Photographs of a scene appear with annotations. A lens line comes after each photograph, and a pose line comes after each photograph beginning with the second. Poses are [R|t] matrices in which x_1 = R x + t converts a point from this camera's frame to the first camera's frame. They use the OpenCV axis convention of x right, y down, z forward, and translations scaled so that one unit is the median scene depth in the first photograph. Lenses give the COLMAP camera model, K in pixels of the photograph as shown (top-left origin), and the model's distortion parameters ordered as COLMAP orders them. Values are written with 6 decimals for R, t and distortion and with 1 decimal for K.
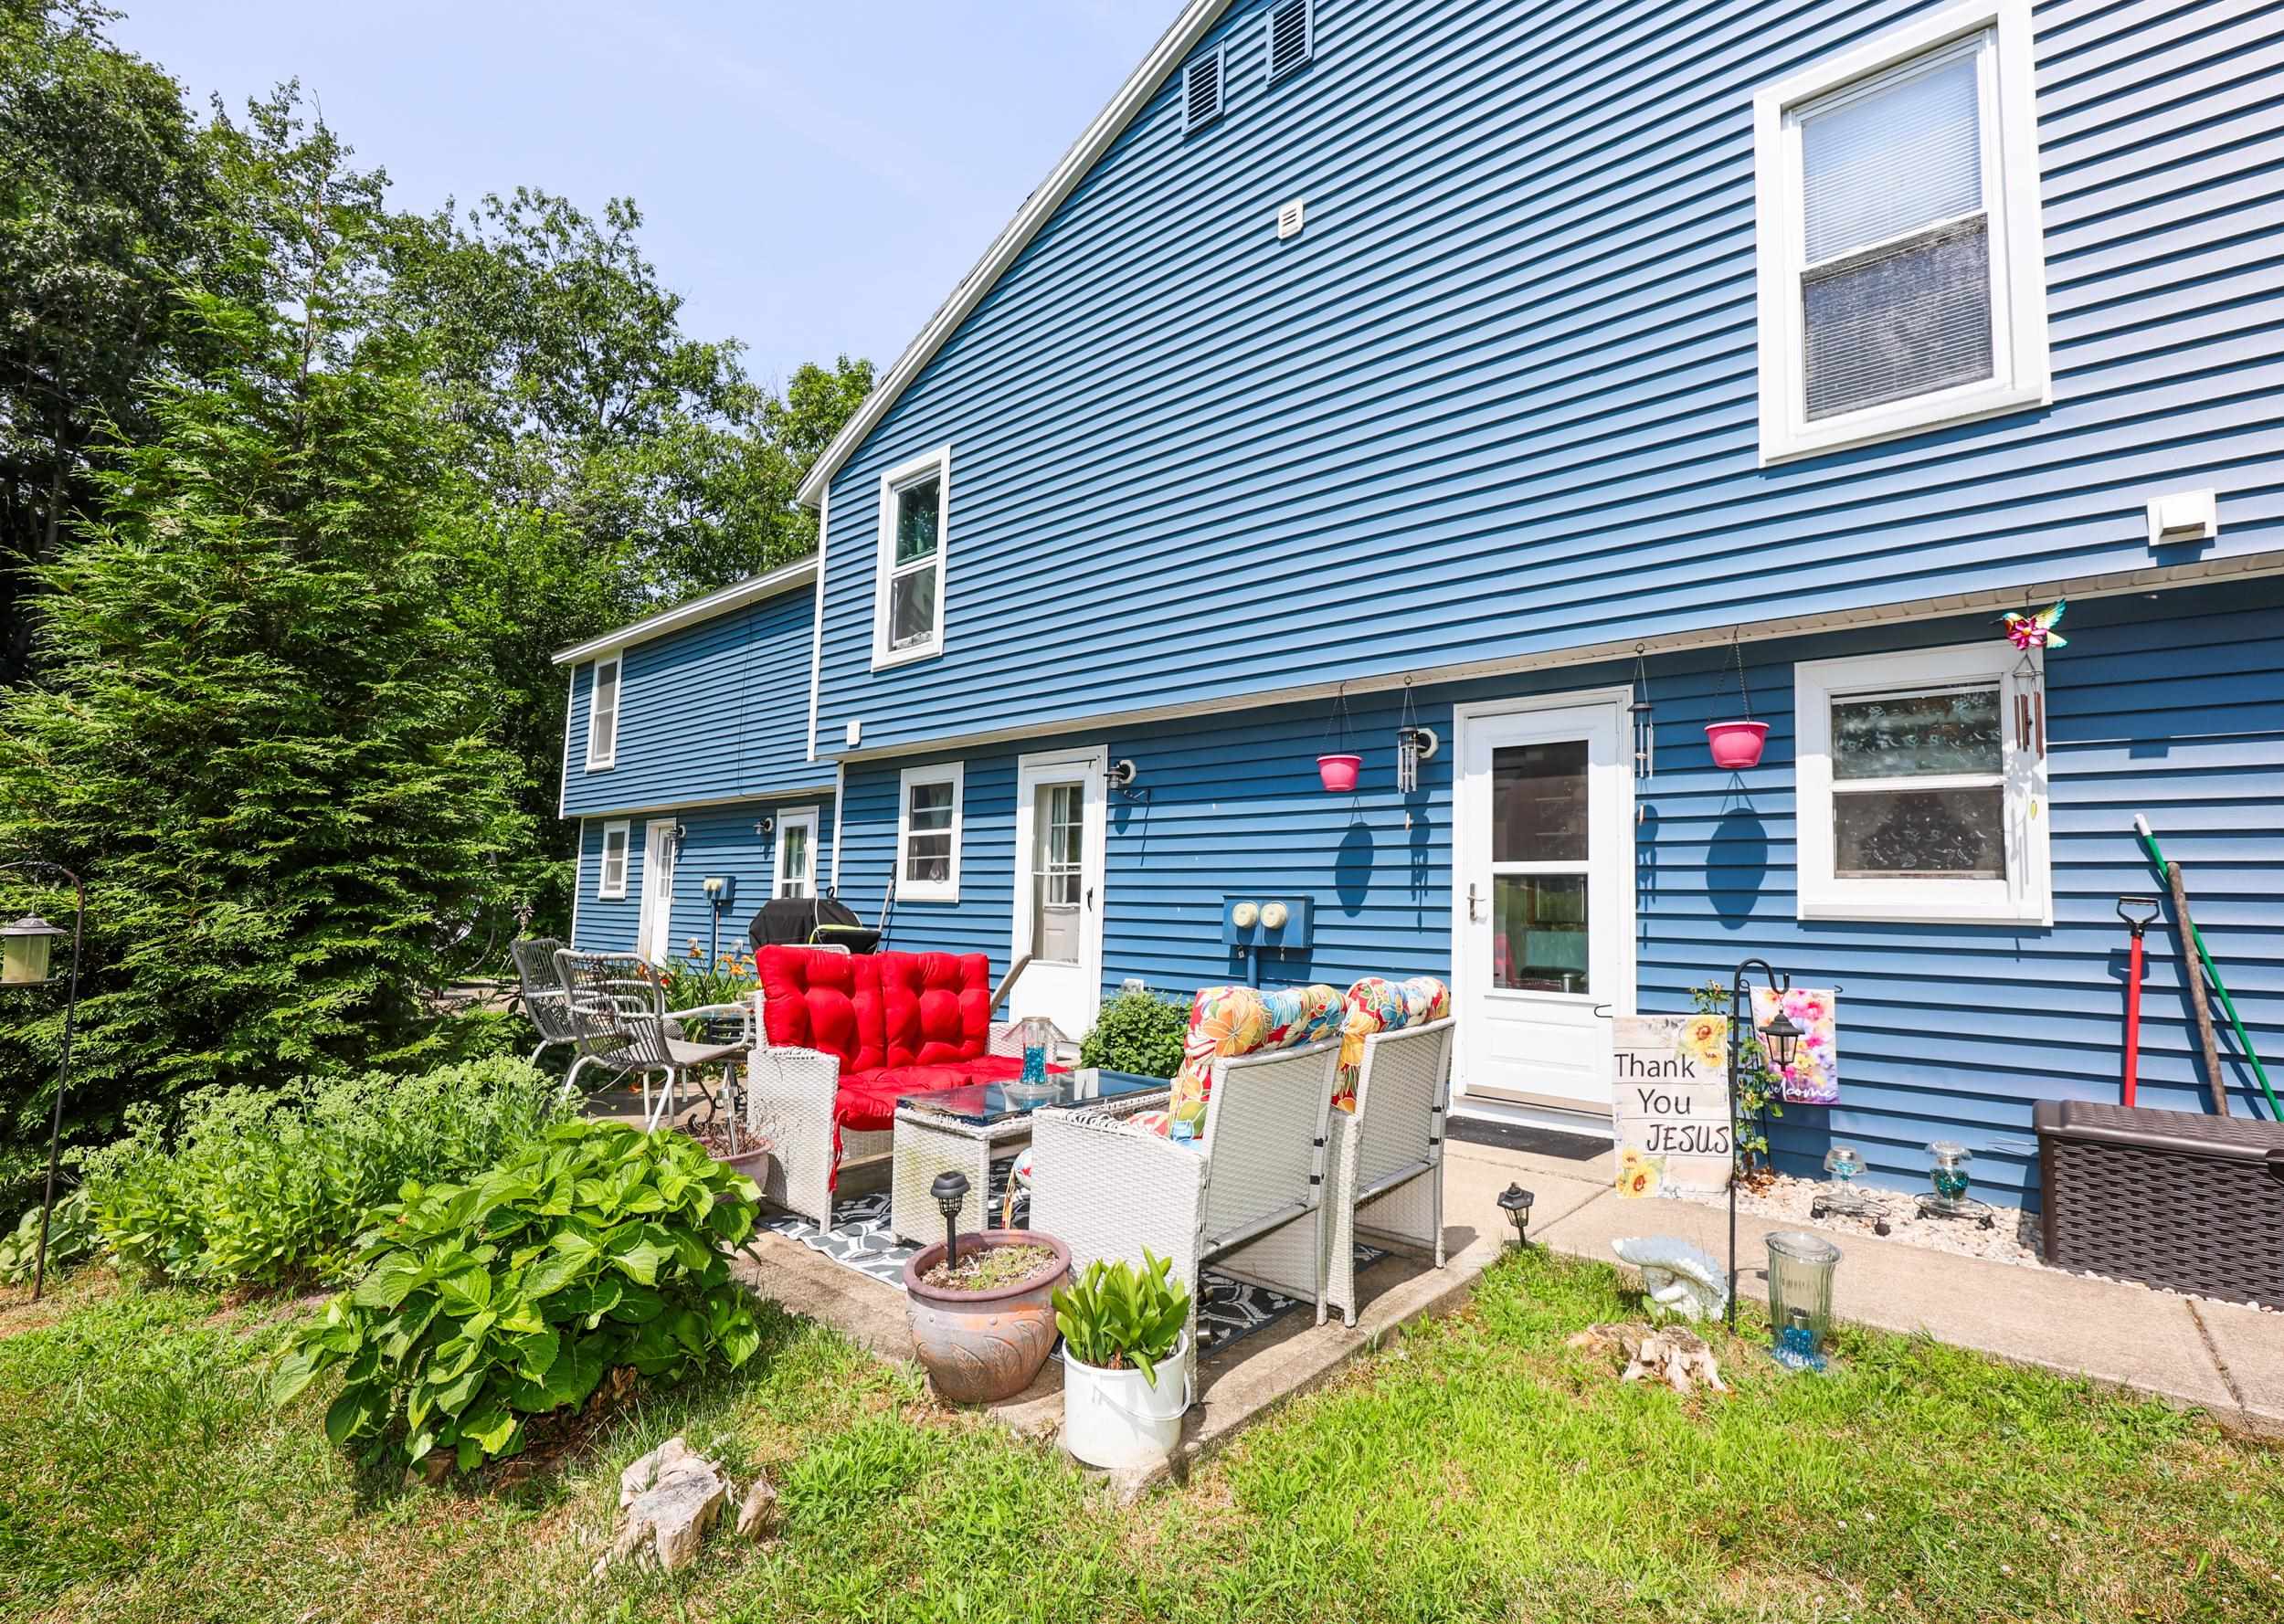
lens RADIAL K [[1173.9, 0, 1142.0], [0, 1173.9, 812.0], [0, 0, 1]] dist [-0.000613, 0.000039]
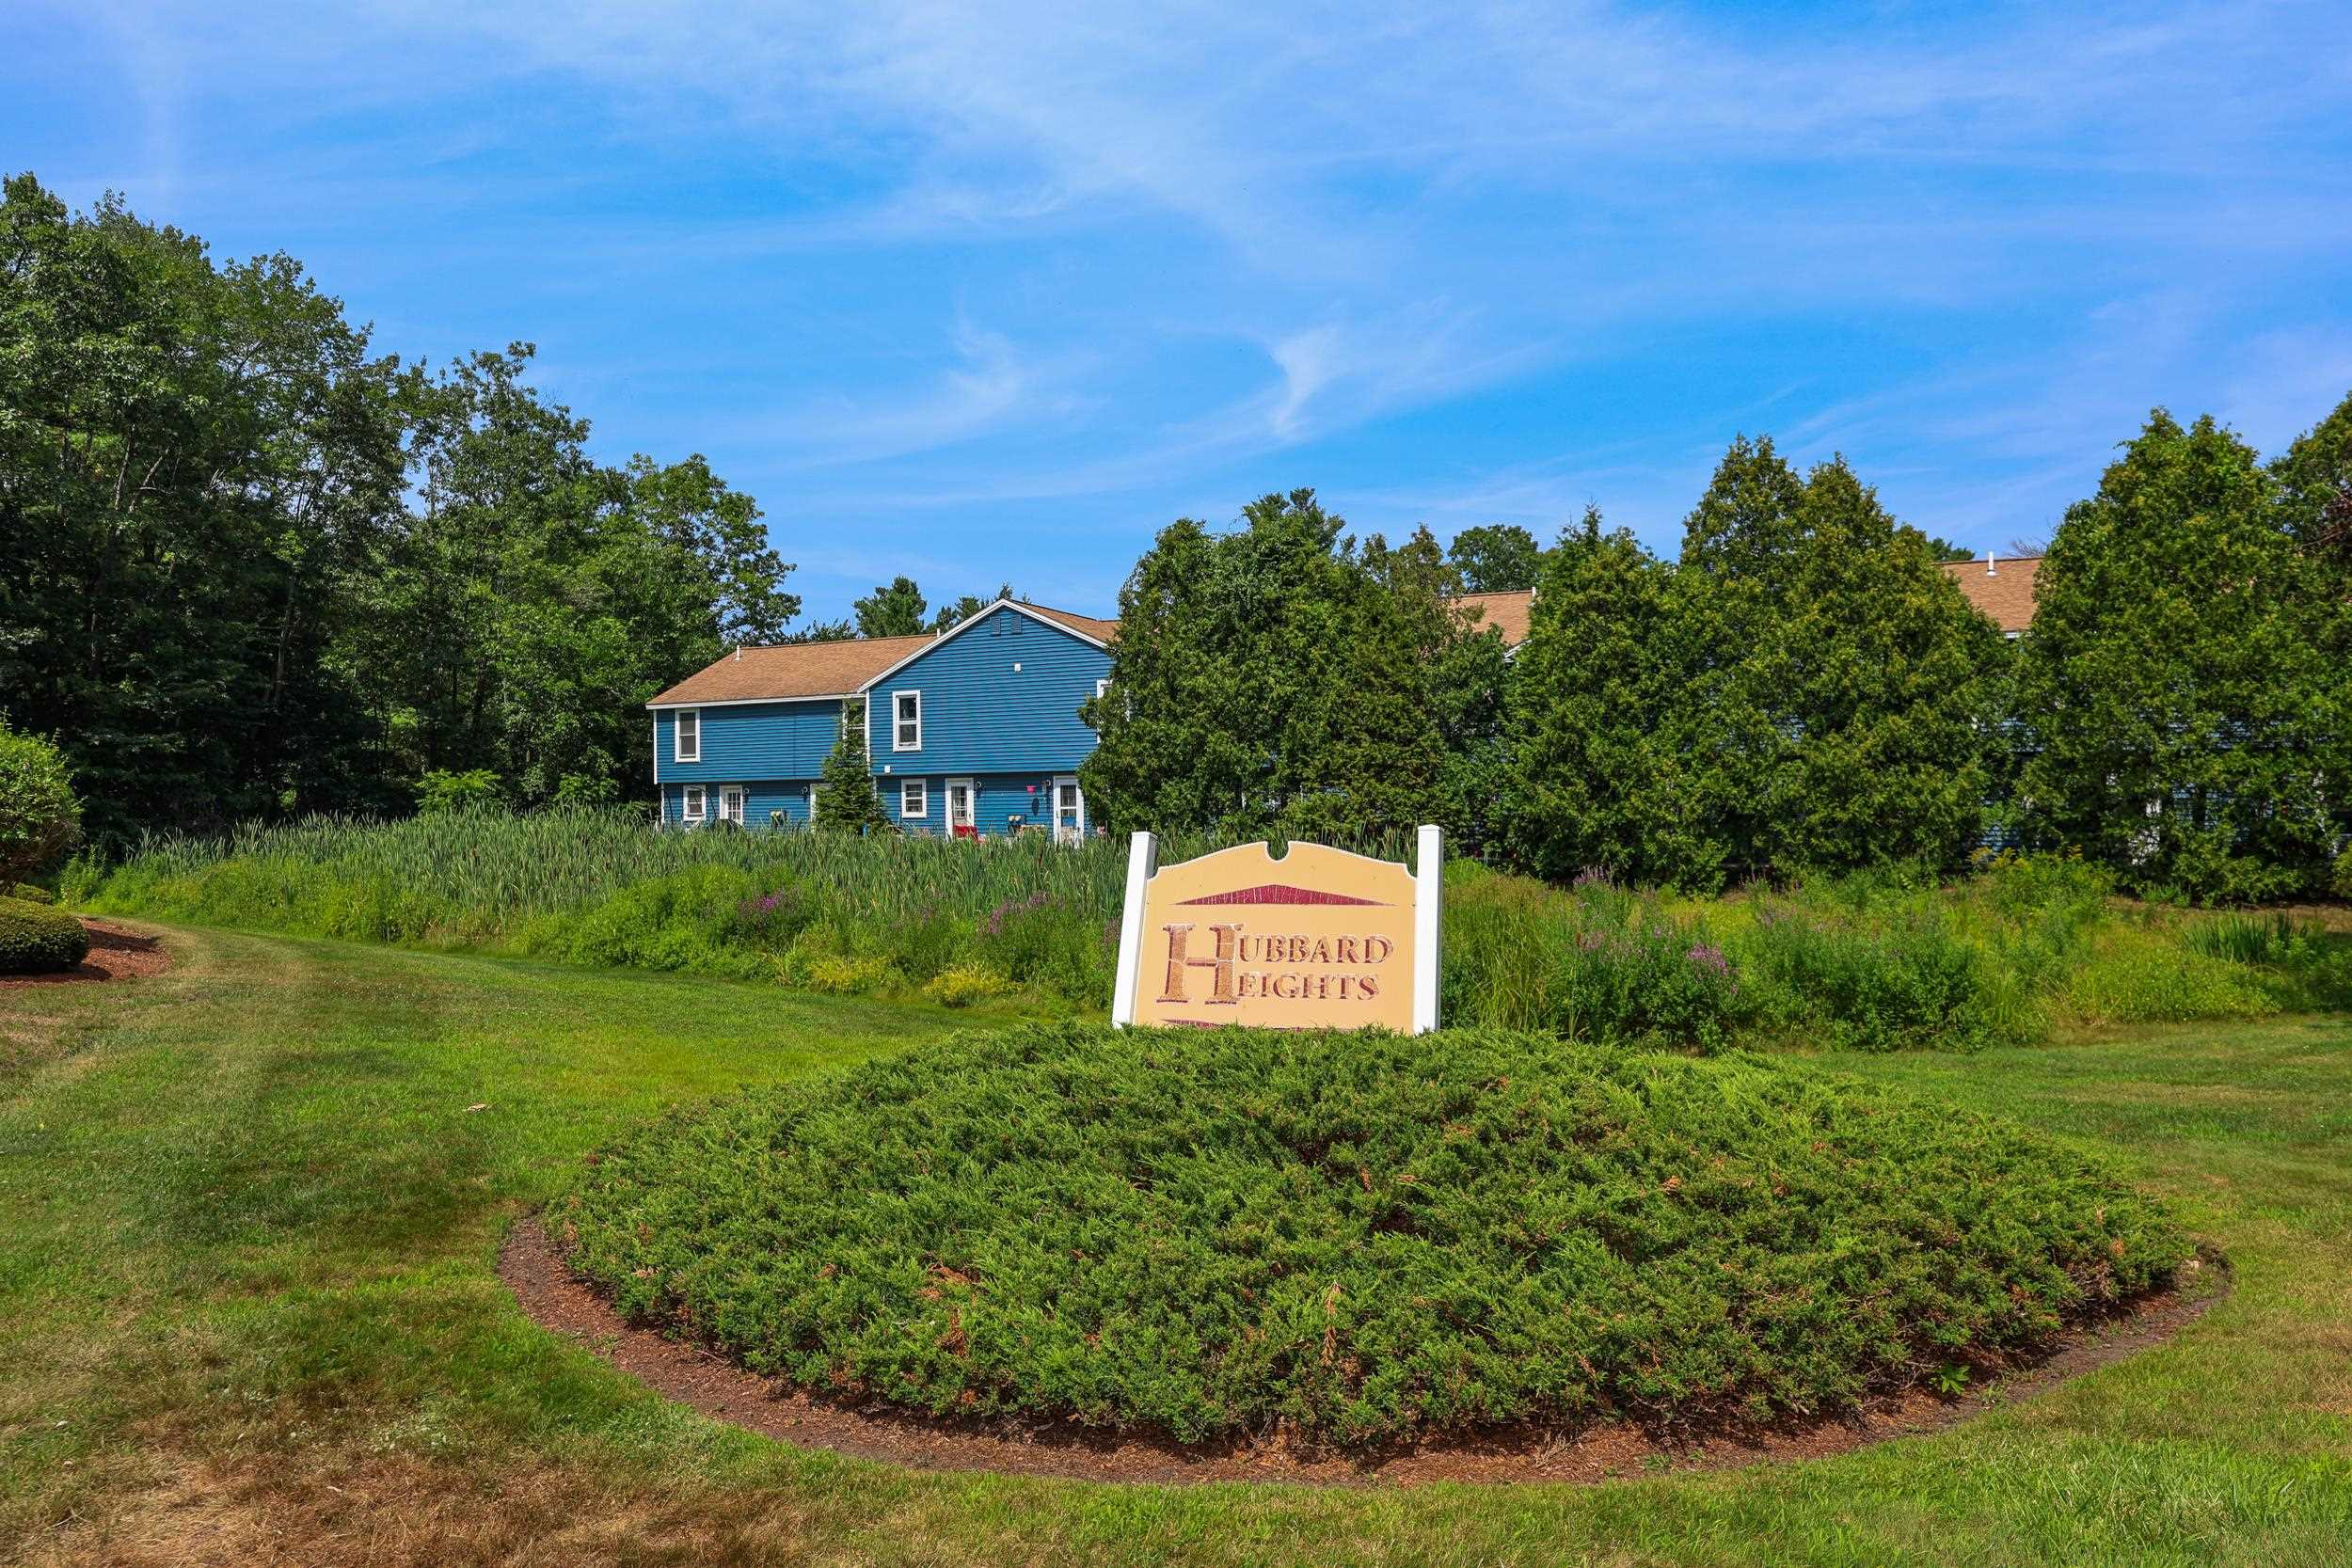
lens RADIAL K [[1562.9, 0, 1175.8], [0, 1562.9, 800.3], [0, 0, 1]] dist [0.004210, -0.000342]
pose [[0.962618, -0.039443, 0.267974, -0.697841], [0.016066, 0.995913, 0.088878, -0.388031], [-0.270385, -0.081250, 0.959318, -3.786630]]
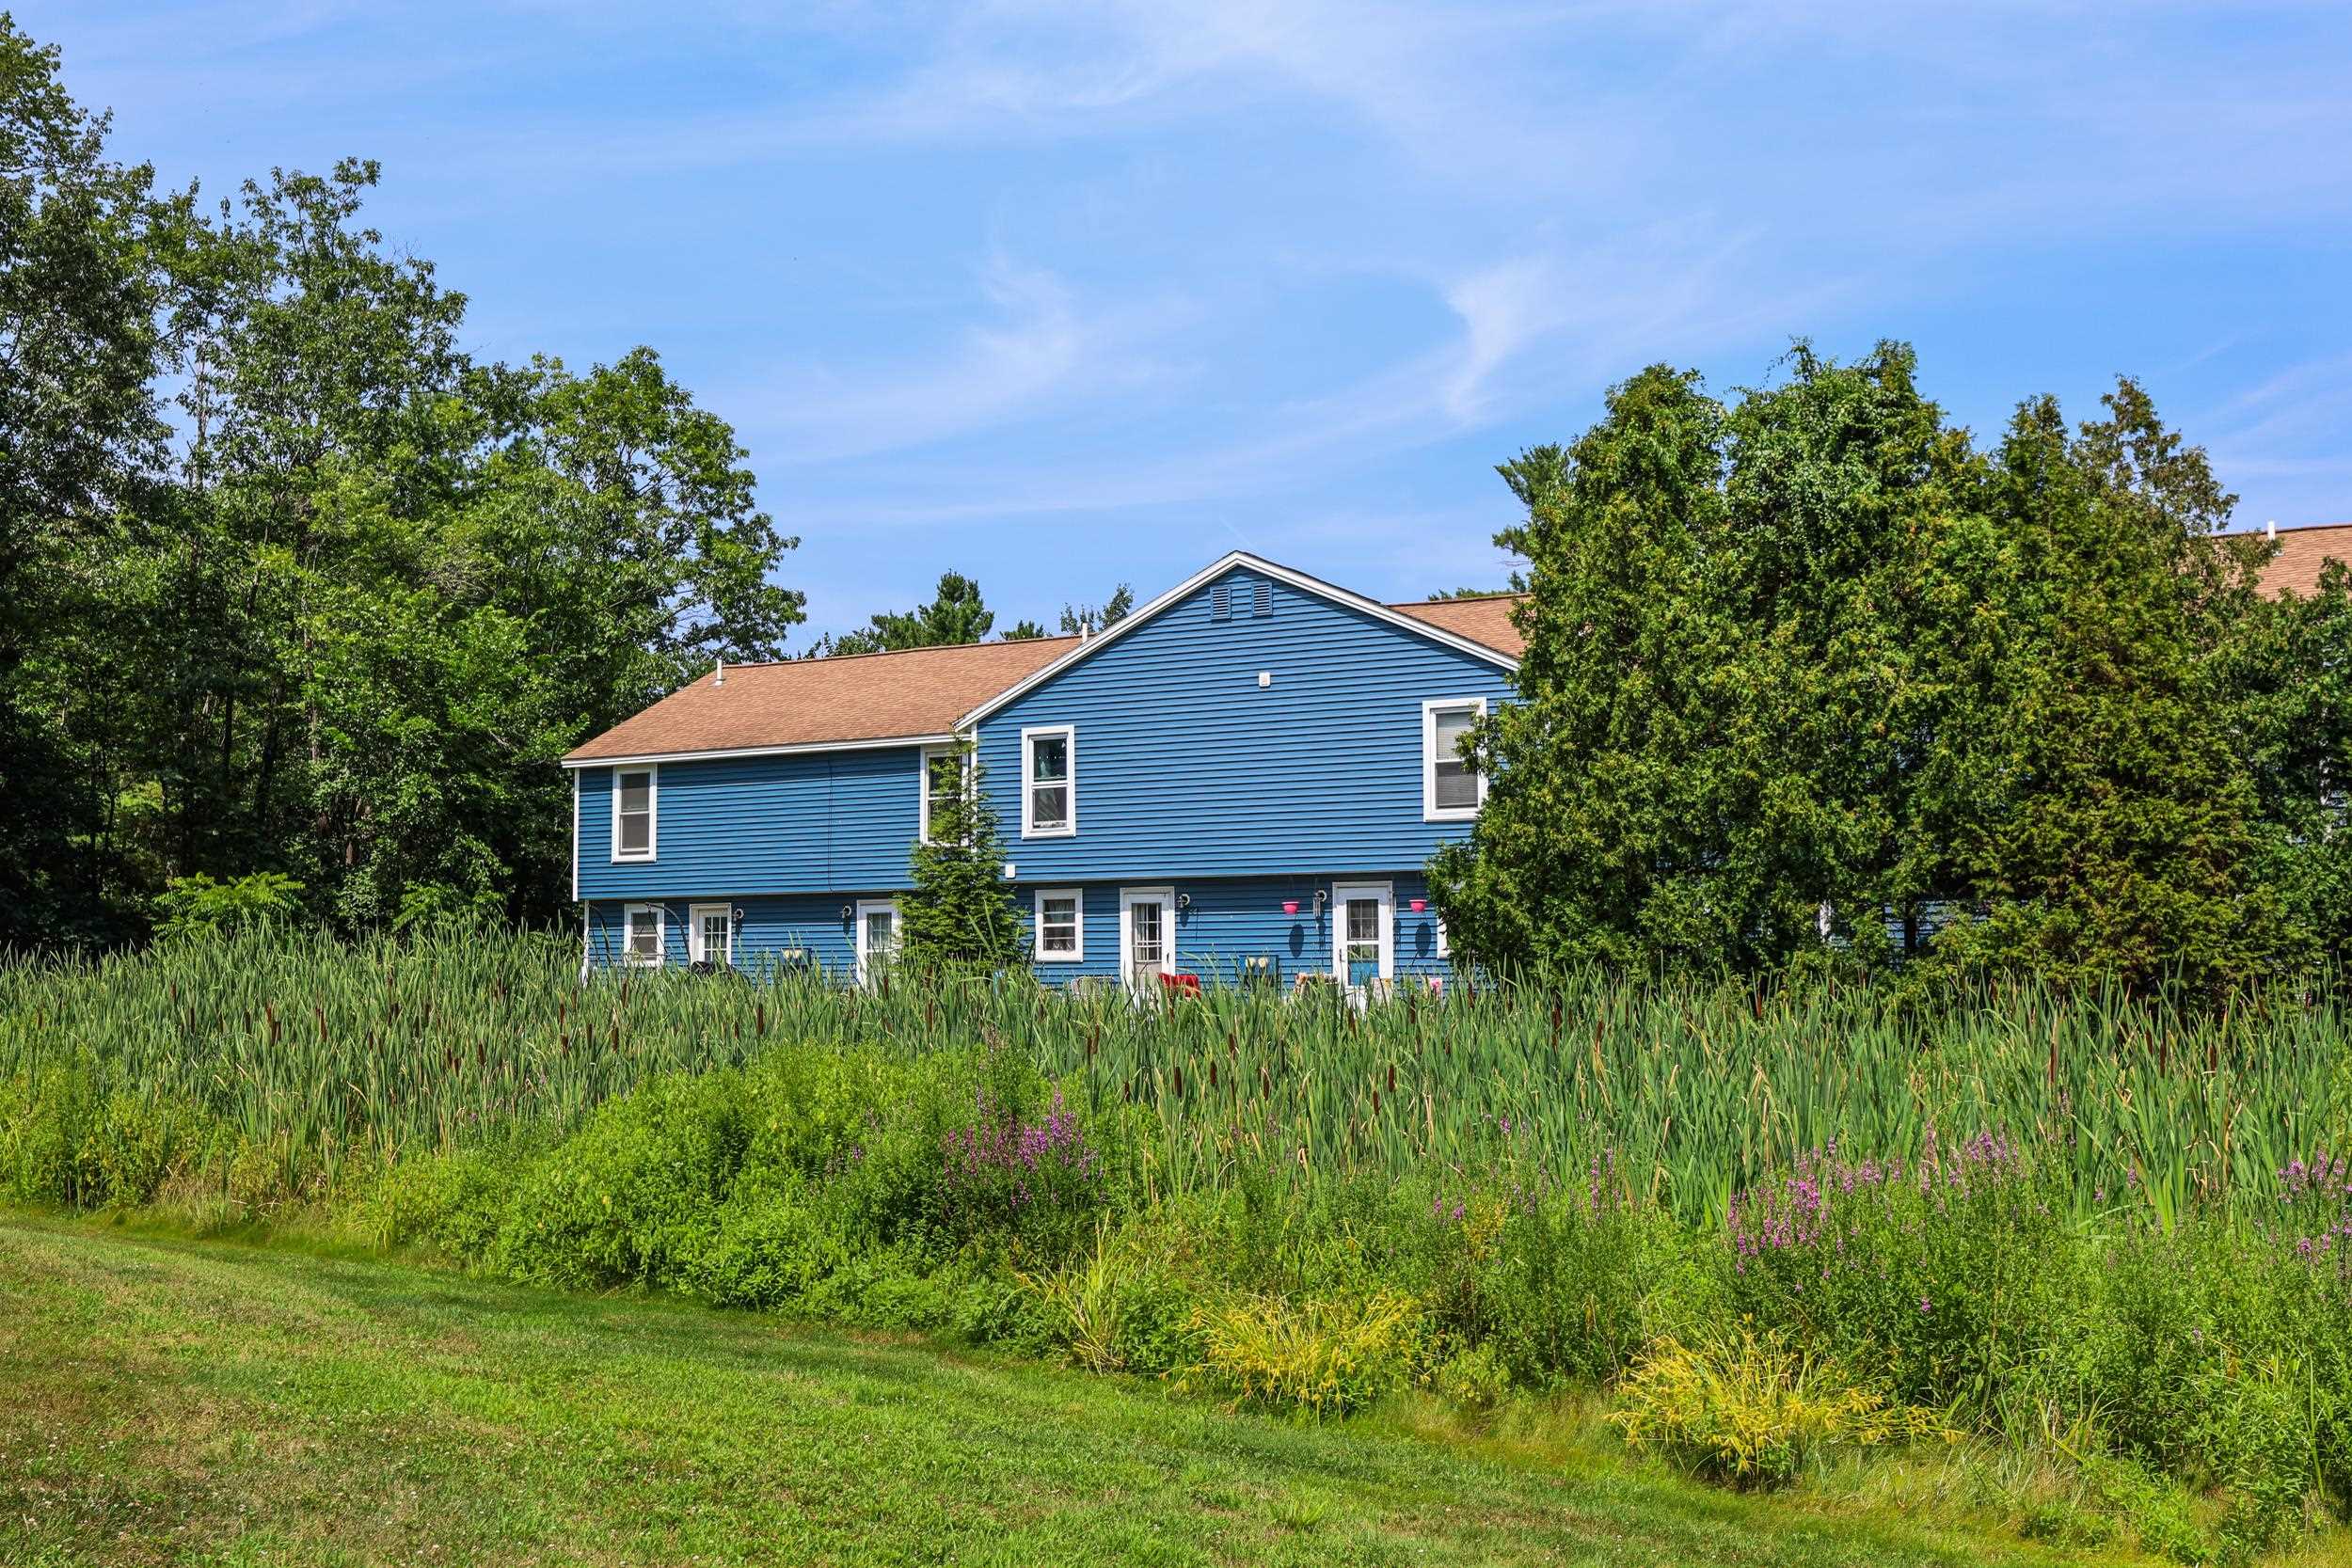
lens RADIAL K [[2356.5, 0, 1176.0], [0, 2356.5, 784.0], [0, 0, 1]] dist [0.007044, 0.011253]
pose [[0.973969, -0.017126, 0.226034, -0.873452], [0.014031, 0.999785, 0.015293, -0.271264], [-0.226247, -0.011723, 0.973999, -2.803757]]
